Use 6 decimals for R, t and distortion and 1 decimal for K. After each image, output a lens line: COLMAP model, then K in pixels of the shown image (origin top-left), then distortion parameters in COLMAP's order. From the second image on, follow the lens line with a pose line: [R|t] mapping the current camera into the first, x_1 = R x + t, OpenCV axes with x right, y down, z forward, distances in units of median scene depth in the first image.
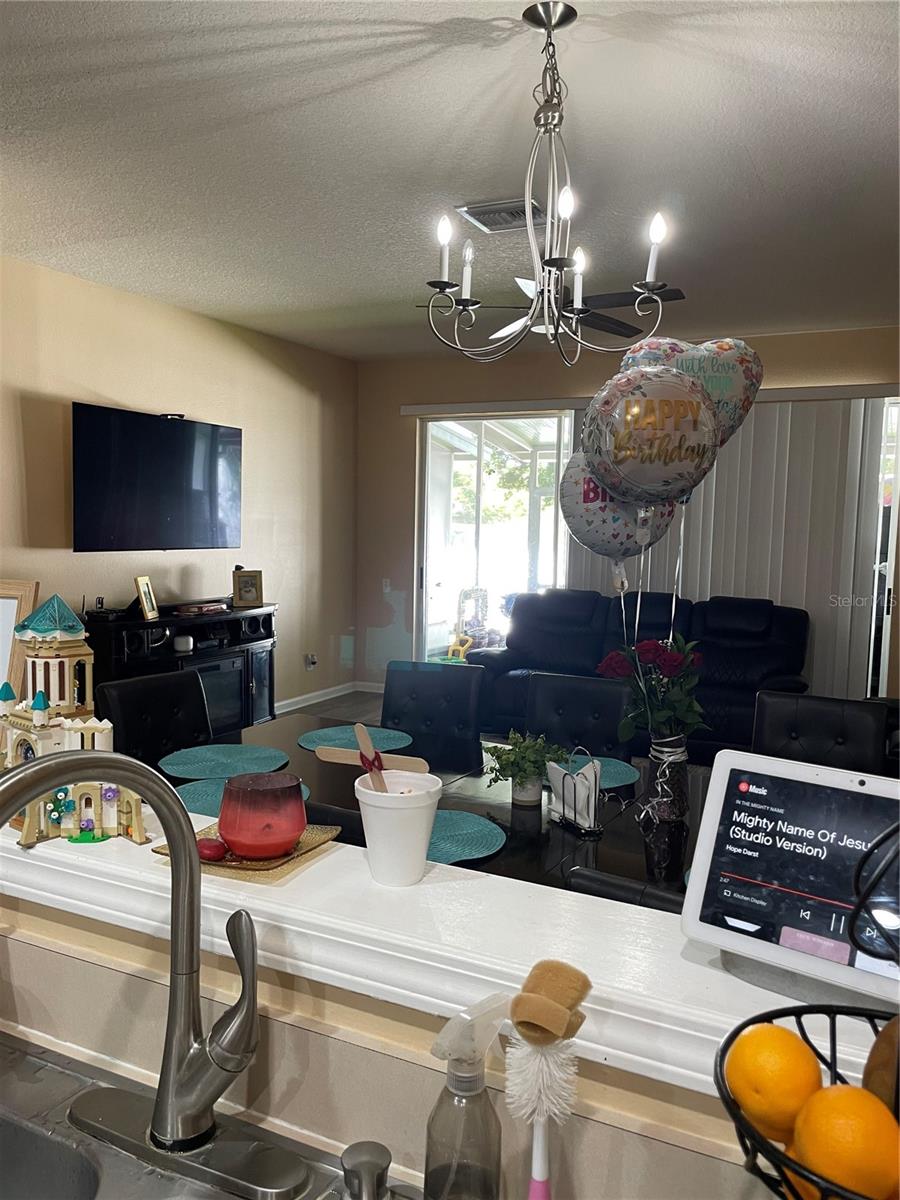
lens RADIAL K [[914.4, 0, 450.0], [0, 914.4, 600.0], [0, 0, 1]] dist [0.080889, -0.002523]
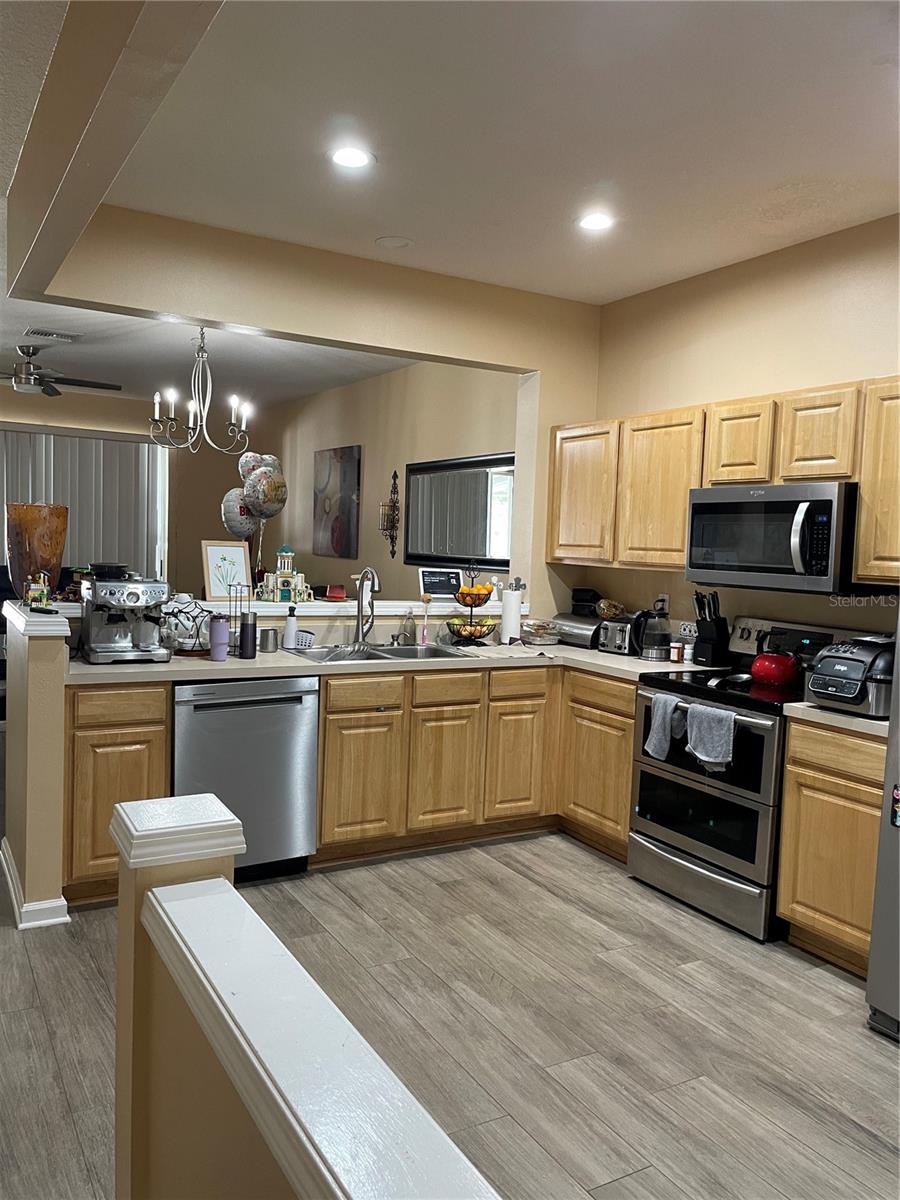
lens RADIAL K [[914.4, 0, 450.0], [0, 914.4, 600.0], [0, 0, 1]] dist [0.080889, -0.002523]
pose [[0.552885, -0.057034, 0.831304, -1.457058], [0.046451, 0.998213, 0.037591, 0.049949], [-0.831962, 0.017832, 0.554546, -0.784600]]
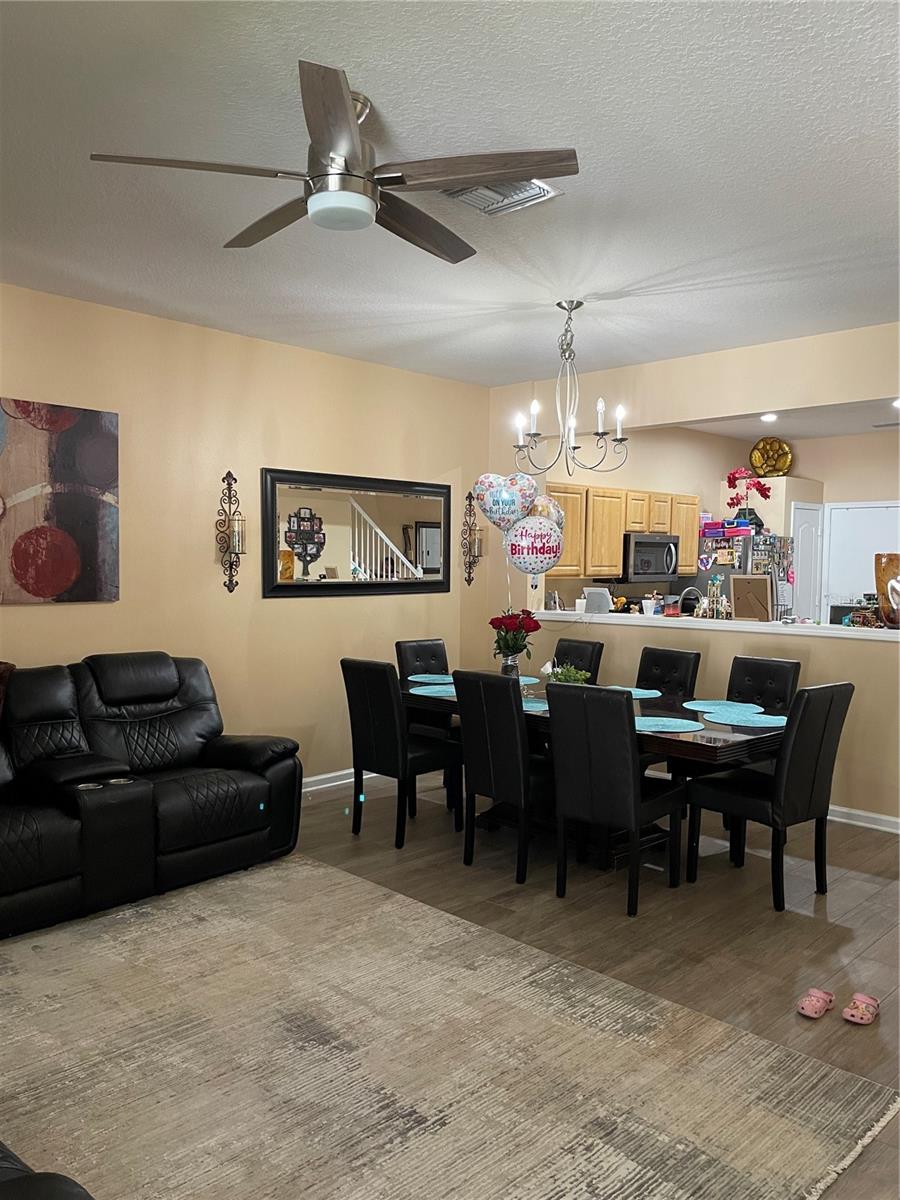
lens RADIAL K [[914.4, 0, 450.0], [0, 914.4, 600.0], [0, 0, 1]] dist [0.080889, -0.002523]
pose [[-0.947152, -0.040533, 0.318215, -0.279187], [0.001031, 0.991595, 0.129376, -0.235758], [-0.320784, 0.122867, -0.939149, 2.787300]]
